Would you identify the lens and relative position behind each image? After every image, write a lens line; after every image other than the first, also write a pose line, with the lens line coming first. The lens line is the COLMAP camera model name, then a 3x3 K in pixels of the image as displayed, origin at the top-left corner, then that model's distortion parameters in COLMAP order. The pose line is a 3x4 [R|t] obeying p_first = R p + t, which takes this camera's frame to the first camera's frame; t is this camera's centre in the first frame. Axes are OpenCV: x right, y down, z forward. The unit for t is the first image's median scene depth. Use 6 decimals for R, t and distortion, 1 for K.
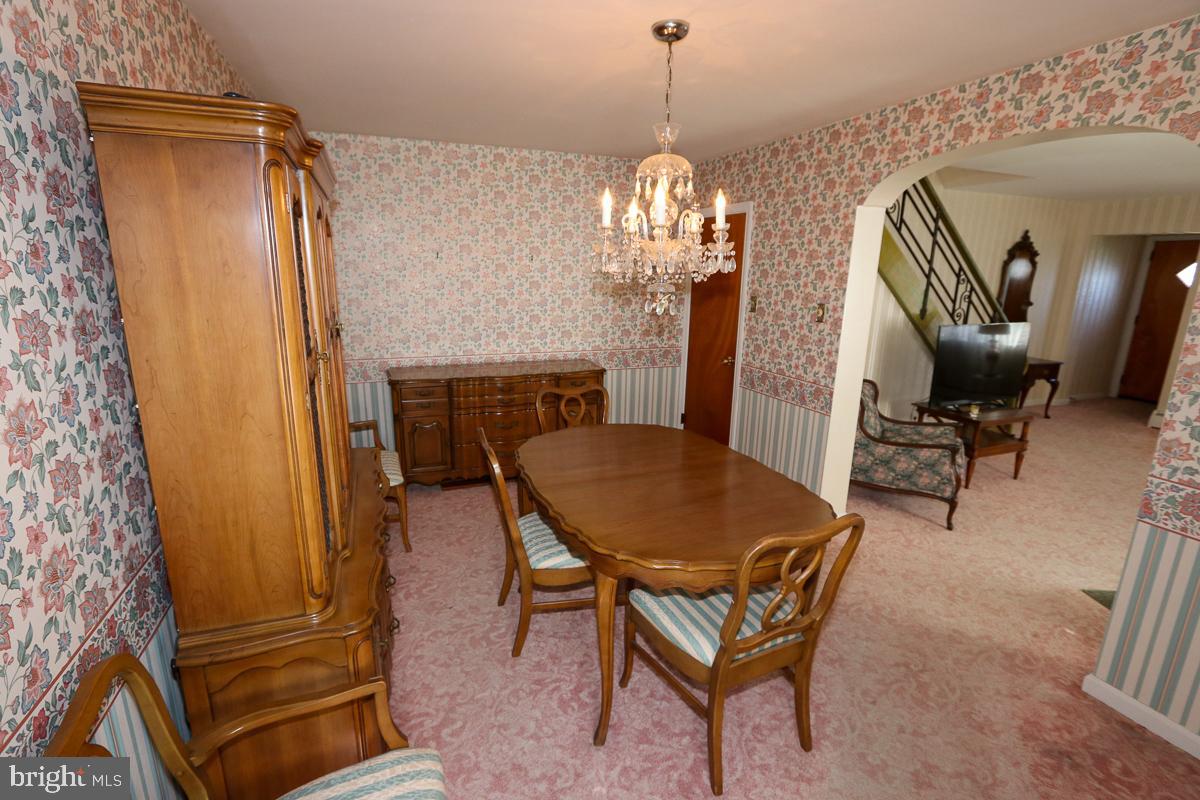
lens RADIAL K [[548.0, 0, 580.9], [0, 548.0, 397.4], [0, 0, 1]] dist [-0.019759, 0.000666]
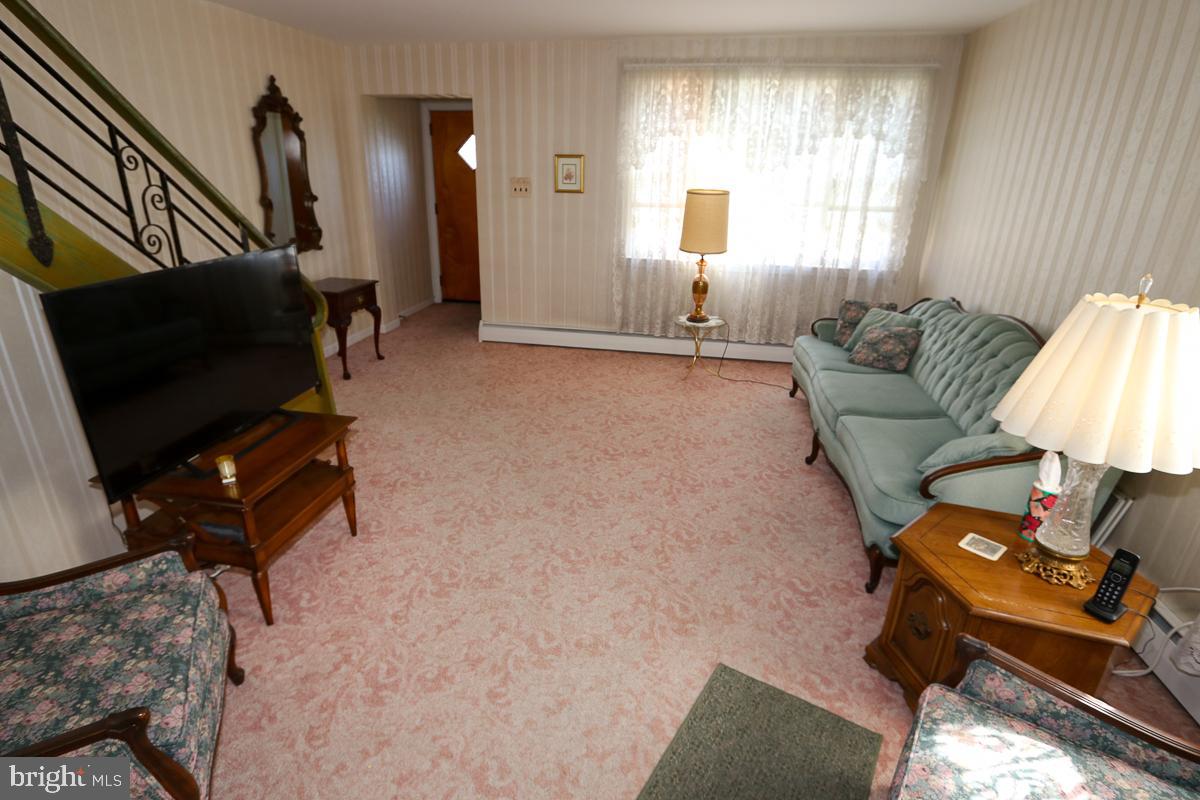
lens RADIAL K [[617.6, 0, 579.7], [0, 617.6, 396.7], [0, 0, 1]] dist [-0.002474, -0.000021]
pose [[0.518864, -0.310862, 0.796332, 0.336297], [0.195745, 0.949993, 0.243306, -0.065363], [-0.832144, 0.029635, 0.553767, 0.330621]]
